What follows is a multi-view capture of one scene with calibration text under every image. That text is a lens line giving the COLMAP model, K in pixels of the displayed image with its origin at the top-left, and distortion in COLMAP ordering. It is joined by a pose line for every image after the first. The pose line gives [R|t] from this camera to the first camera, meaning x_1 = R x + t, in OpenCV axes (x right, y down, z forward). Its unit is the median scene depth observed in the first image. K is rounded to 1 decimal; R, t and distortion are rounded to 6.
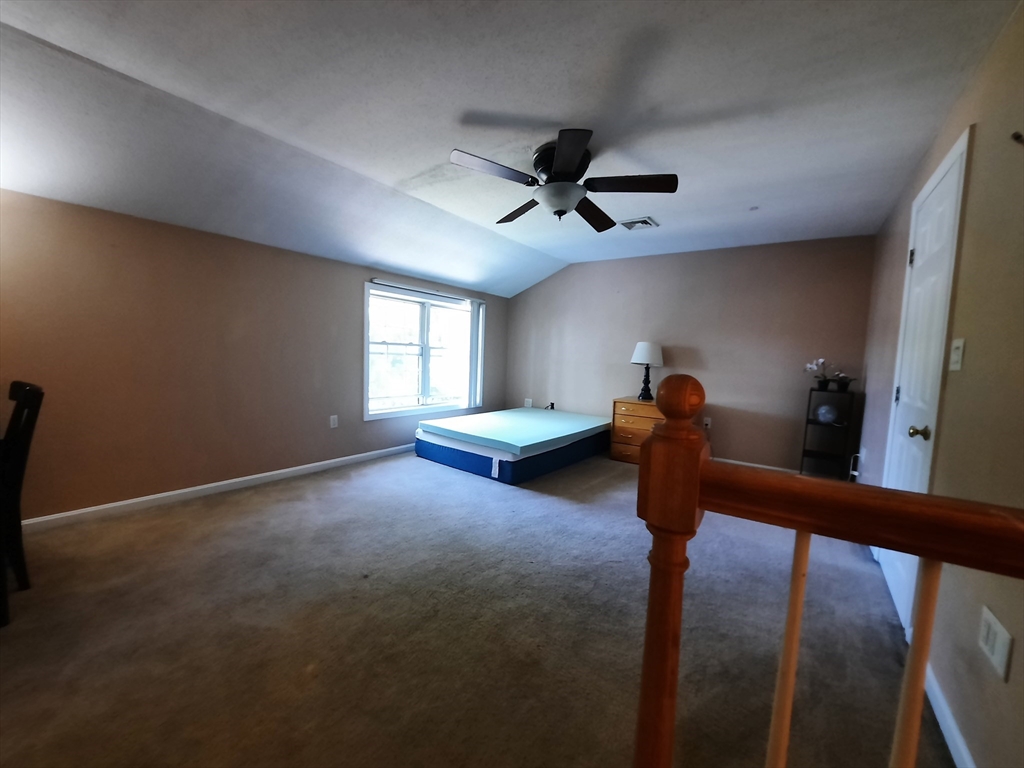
lens RADIAL K [[404.6, 0, 513.9], [0, 404.6, 385.3], [0, 0, 1]] dist [-0.001229, 0.000060]
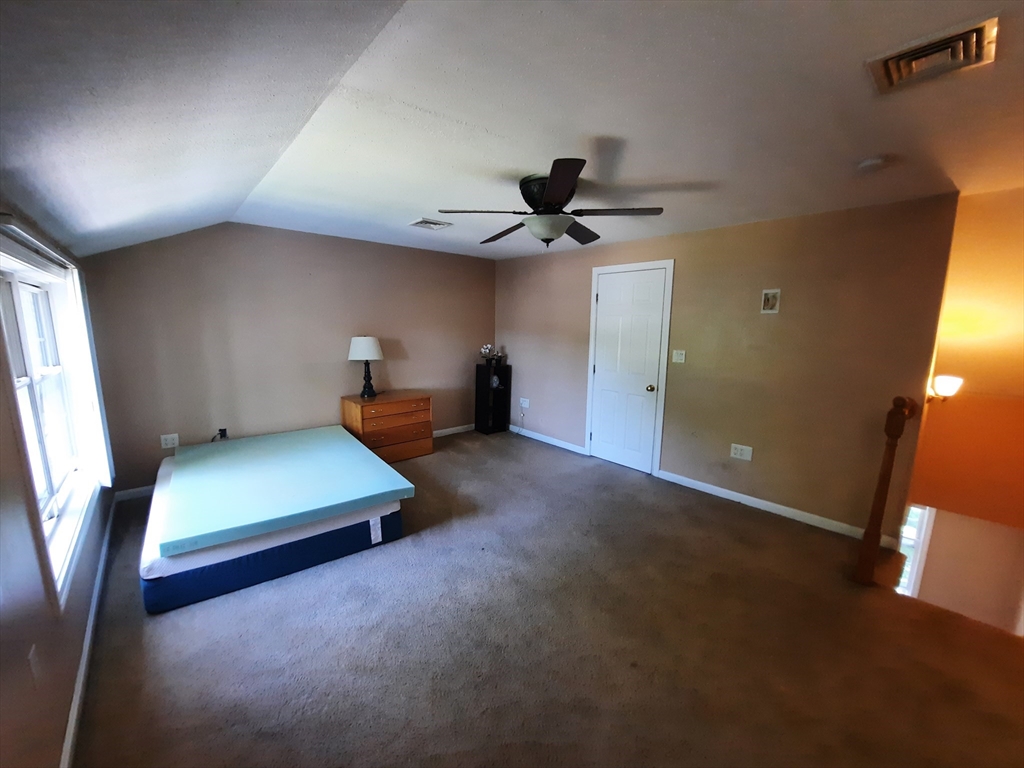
lens RADIAL K [[404.6, 0, 513.9], [0, 404.6, 385.3], [0, 0, 1]] dist [-0.001229, 0.000060]
pose [[0.250675, -0.182982, 0.950620, -0.609211], [0.075867, 0.982667, 0.169145, -0.157231], [-0.965094, 0.029720, 0.260213, 0.527306]]
